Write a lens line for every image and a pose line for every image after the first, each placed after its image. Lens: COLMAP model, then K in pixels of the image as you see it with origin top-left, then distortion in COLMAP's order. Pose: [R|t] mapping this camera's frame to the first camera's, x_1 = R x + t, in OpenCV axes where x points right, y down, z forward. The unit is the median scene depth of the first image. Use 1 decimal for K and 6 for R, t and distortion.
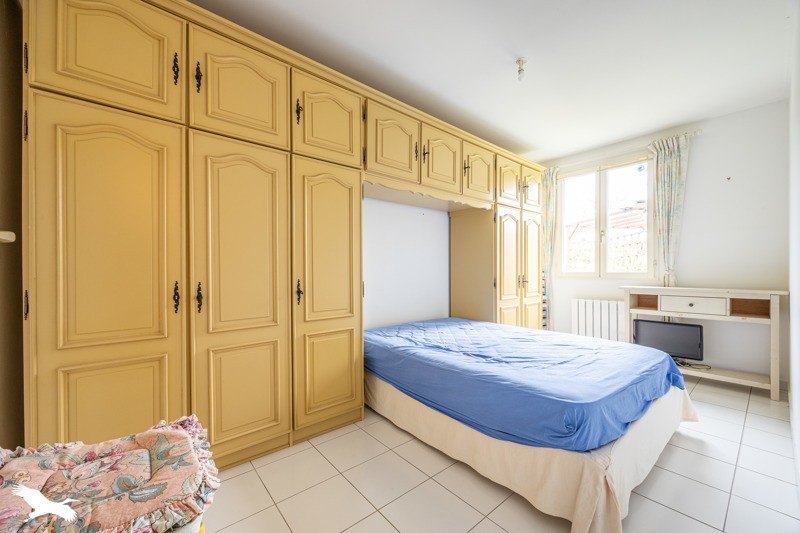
lens RADIAL K [[312.5, 0, 399.2], [0, 312.5, 270.8], [0, 0, 1]] dist [-0.003461, -0.000087]
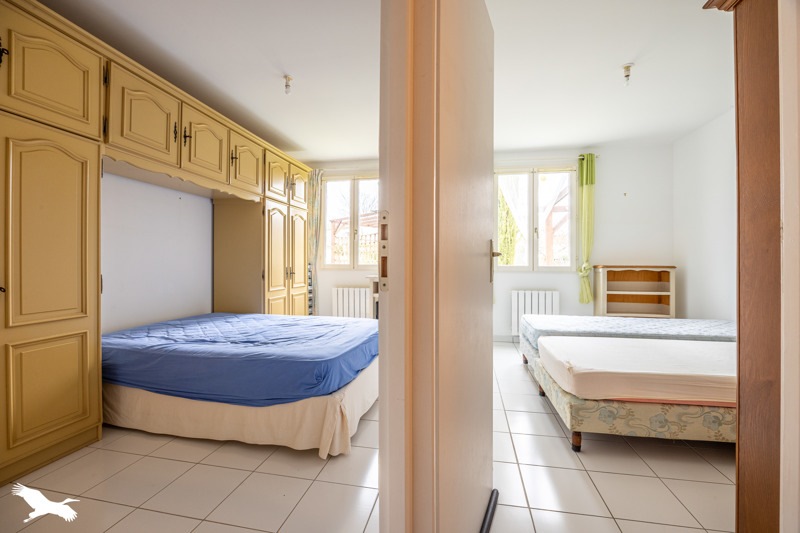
lens RADIAL K [[340.7, 0, 400.4], [0, 340.7, 264.0], [0, 0, 1]] dist [-0.011126, 0.001356]
pose [[0.778401, 0.002996, 0.627760, -0.059573], [-0.005242, 0.999985, 0.001728, -0.000616], [-0.627745, -0.004635, 0.778405, -0.210772]]
